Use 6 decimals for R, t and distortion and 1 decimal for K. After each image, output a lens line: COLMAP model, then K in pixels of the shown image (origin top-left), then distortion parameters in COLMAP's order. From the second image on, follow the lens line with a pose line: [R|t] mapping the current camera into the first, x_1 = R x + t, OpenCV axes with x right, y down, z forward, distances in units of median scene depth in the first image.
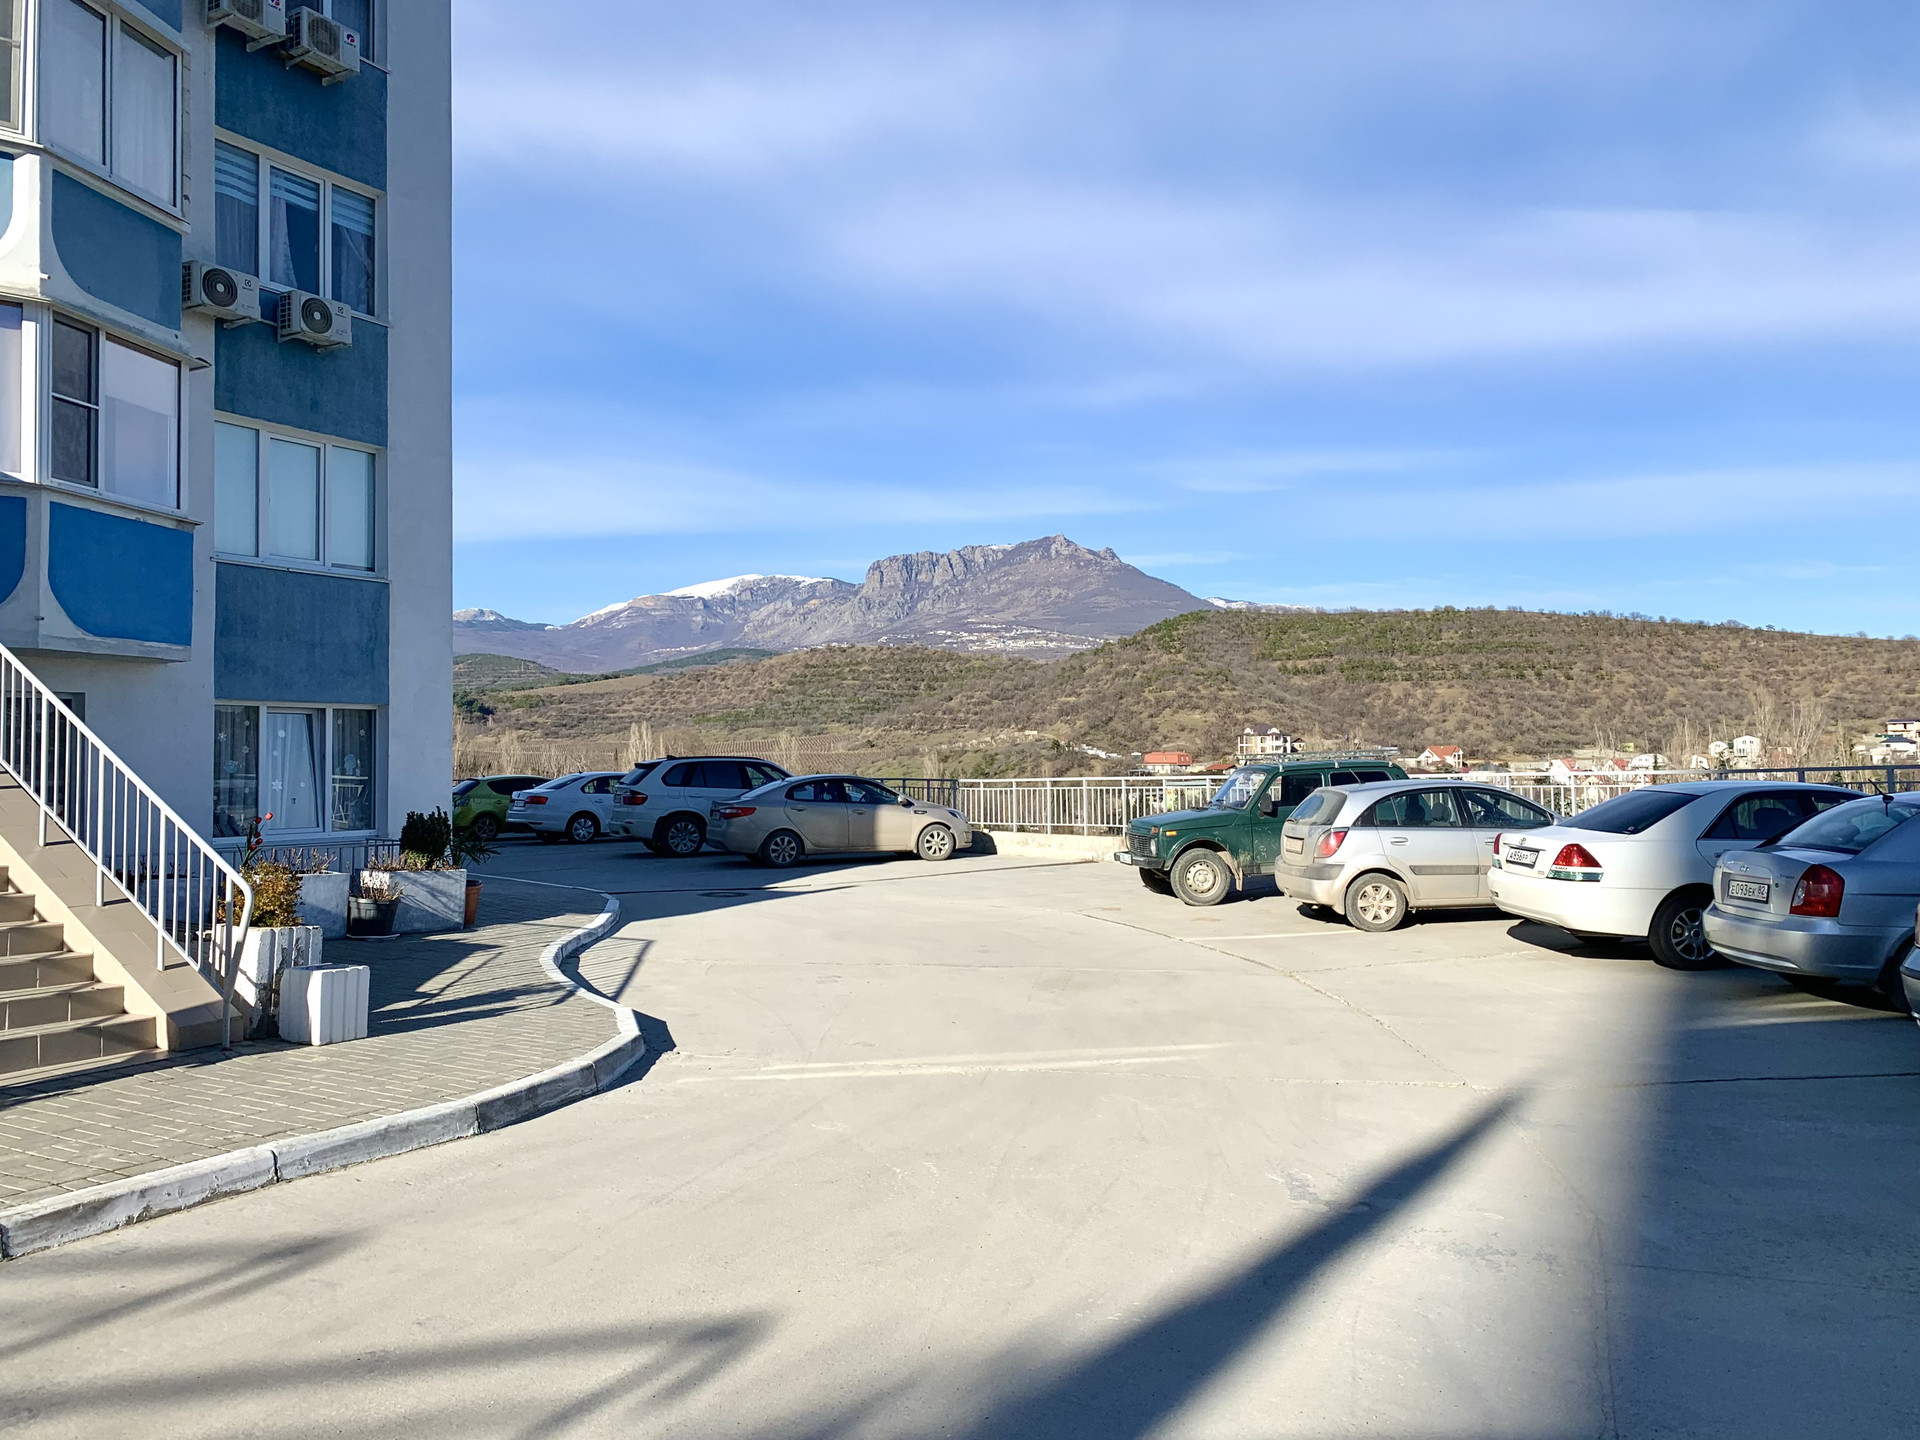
lens RADIAL K [[1498.7, 0, 960.0], [0, 1498.7, 720.0], [0, 0, 1]] dist [0.036299, -0.017775]
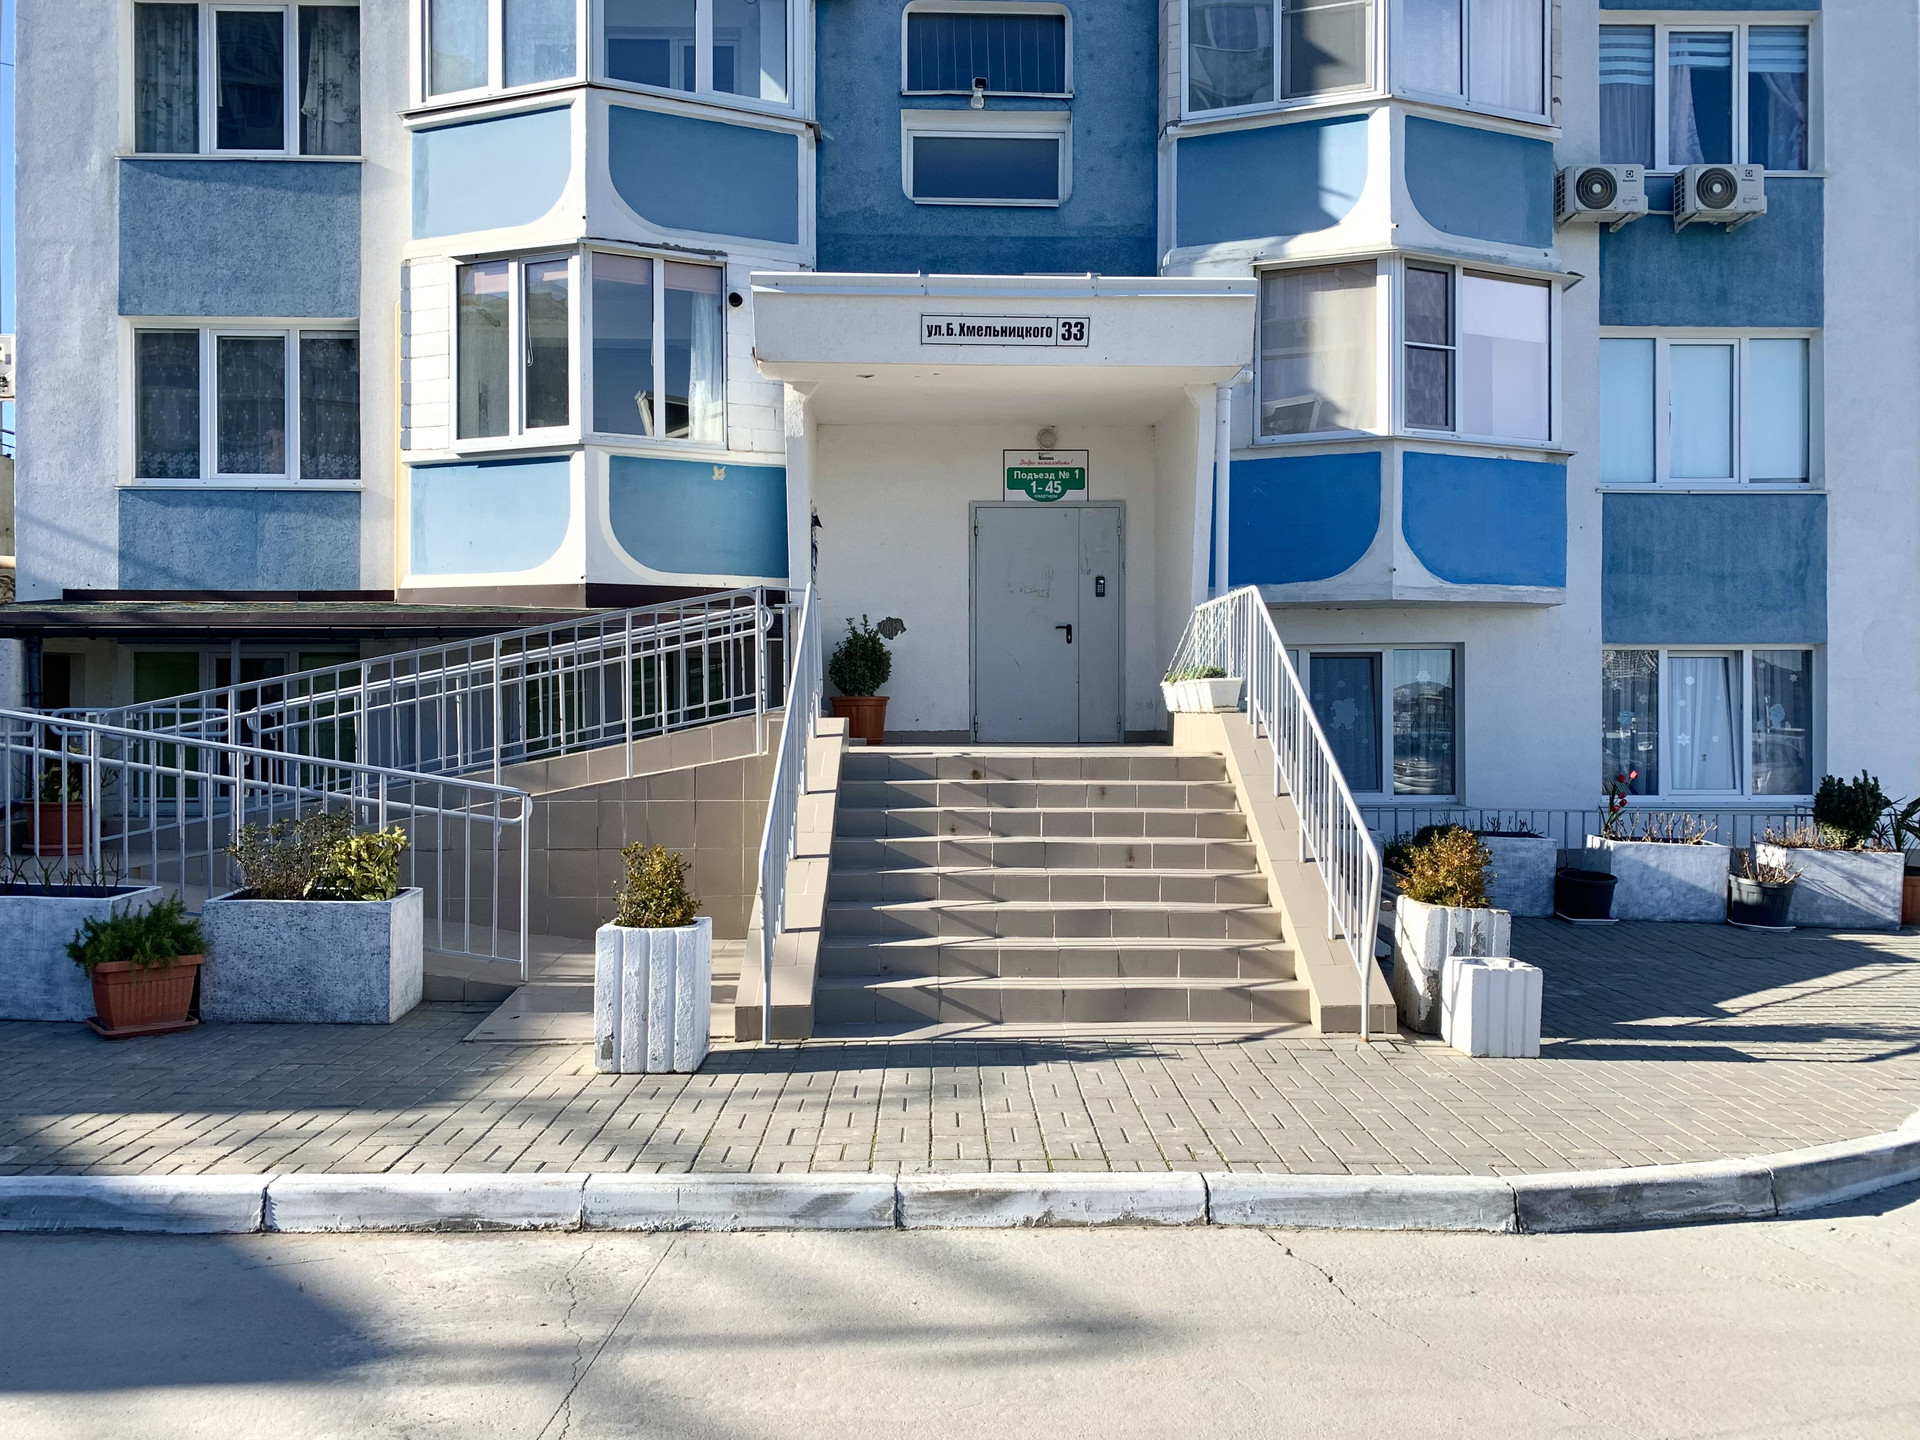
lens RADIAL K [[1475.1, 0, 960.0], [0, 1475.1, 720.0], [0, 0, 1]] dist [0.008630, 0.001861]
pose [[0.521796, 0.006996, -0.853042, 0.070868], [0.020610, 0.999571, 0.020804, 0.005873], [0.852822, -0.028437, 0.521428, 0.211687]]
